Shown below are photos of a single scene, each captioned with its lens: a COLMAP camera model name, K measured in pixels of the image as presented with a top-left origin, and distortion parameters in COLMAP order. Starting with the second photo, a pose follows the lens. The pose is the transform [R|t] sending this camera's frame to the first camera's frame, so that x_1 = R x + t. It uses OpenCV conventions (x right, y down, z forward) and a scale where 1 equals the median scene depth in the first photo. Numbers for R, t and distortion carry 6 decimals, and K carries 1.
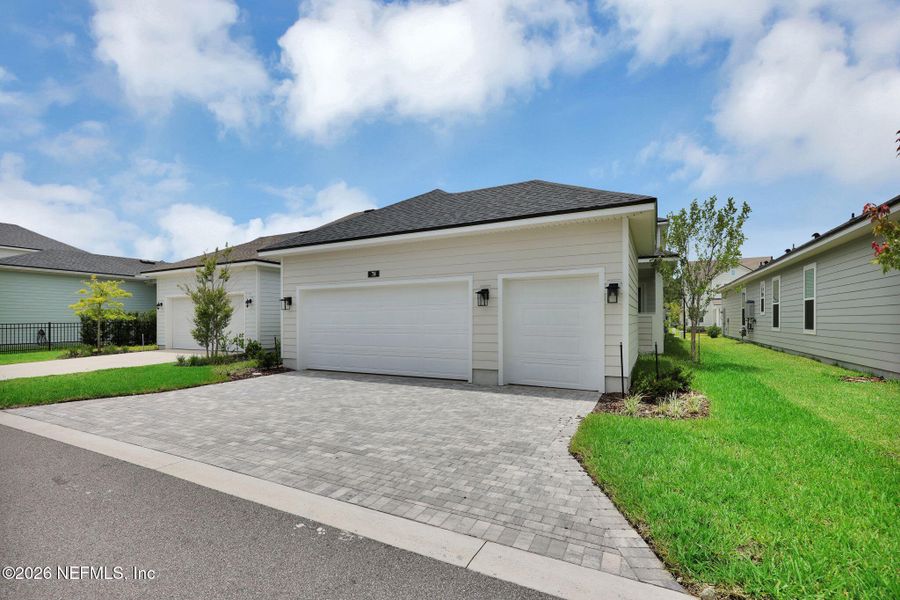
lens RADIAL K [[406.4, 0, 446.6], [0, 406.4, 319.1], [0, 0, 1]] dist [0.002119, 0.000487]
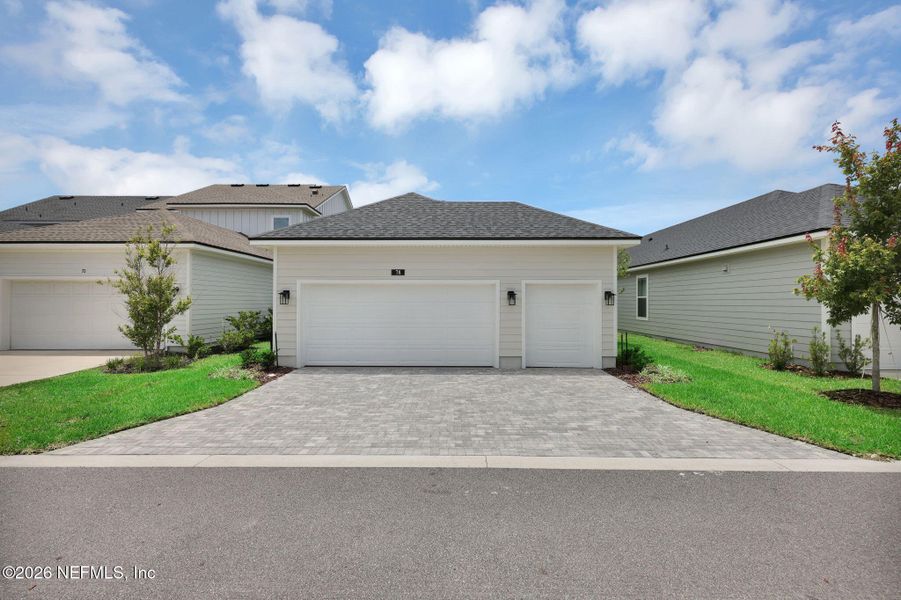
lens RADIAL K [[388.2, 0, 450.6], [0, 388.2, 297.3], [0, 0, 1]] dist [0.001128, 0.000204]
pose [[0.888368, 0.010246, 0.459018, -0.661772], [-0.007184, 0.999939, -0.008417, -0.048125], [-0.459077, 0.004180, 0.888387, 0.041308]]
